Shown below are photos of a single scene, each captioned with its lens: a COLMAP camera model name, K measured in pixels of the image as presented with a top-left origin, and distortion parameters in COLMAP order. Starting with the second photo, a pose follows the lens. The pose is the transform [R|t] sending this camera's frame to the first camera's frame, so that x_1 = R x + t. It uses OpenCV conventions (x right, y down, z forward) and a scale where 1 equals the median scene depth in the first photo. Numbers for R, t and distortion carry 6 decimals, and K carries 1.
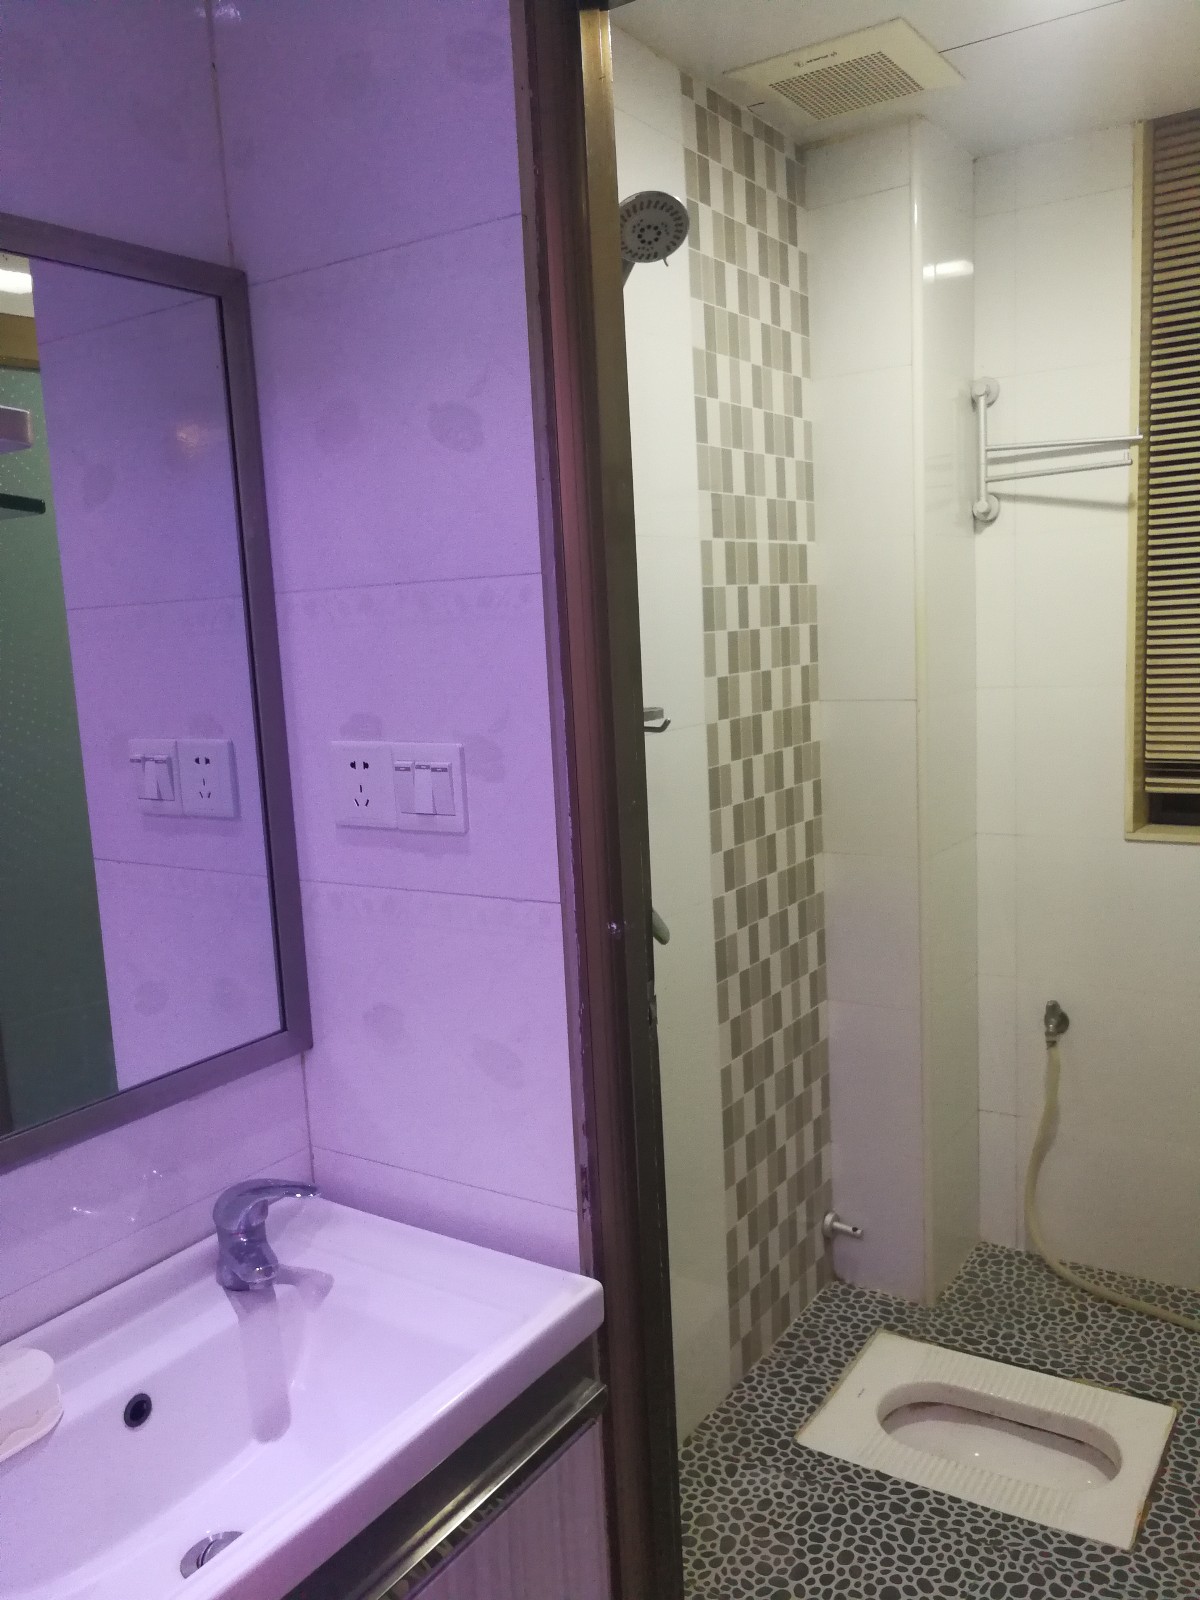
lens RADIAL K [[1272.1, 0, 600.3], [0, 1272.1, 805.0], [0, 0, 1]] dist [0.001055, -0.002496]
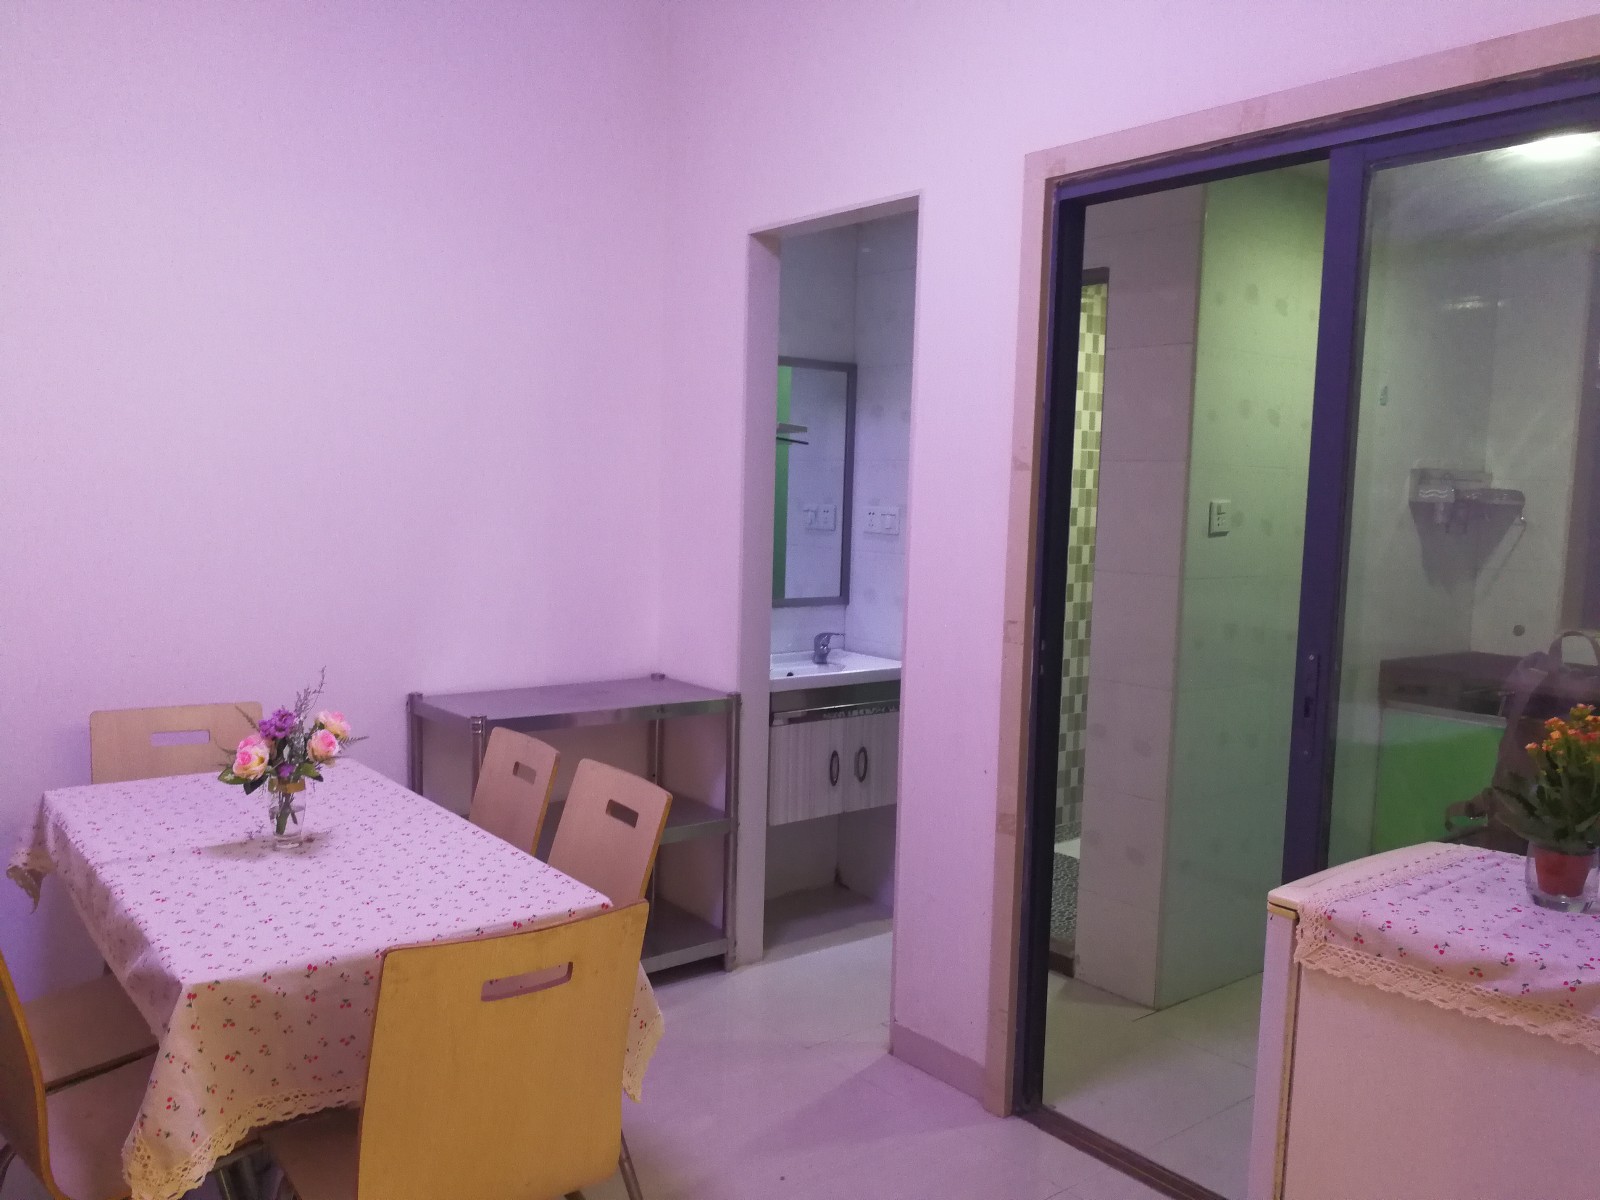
lens RADIAL K [[1272.1, 0, 800.0], [0, 1272.1, 601.8], [0, 0, 1]] dist [0.001055, -0.002496]
pose [[0.944811, 0.106996, -0.309652, 0.649901], [-0.120647, 0.992375, -0.025217, 0.286832], [0.304593, 0.061184, 0.950515, -2.077917]]
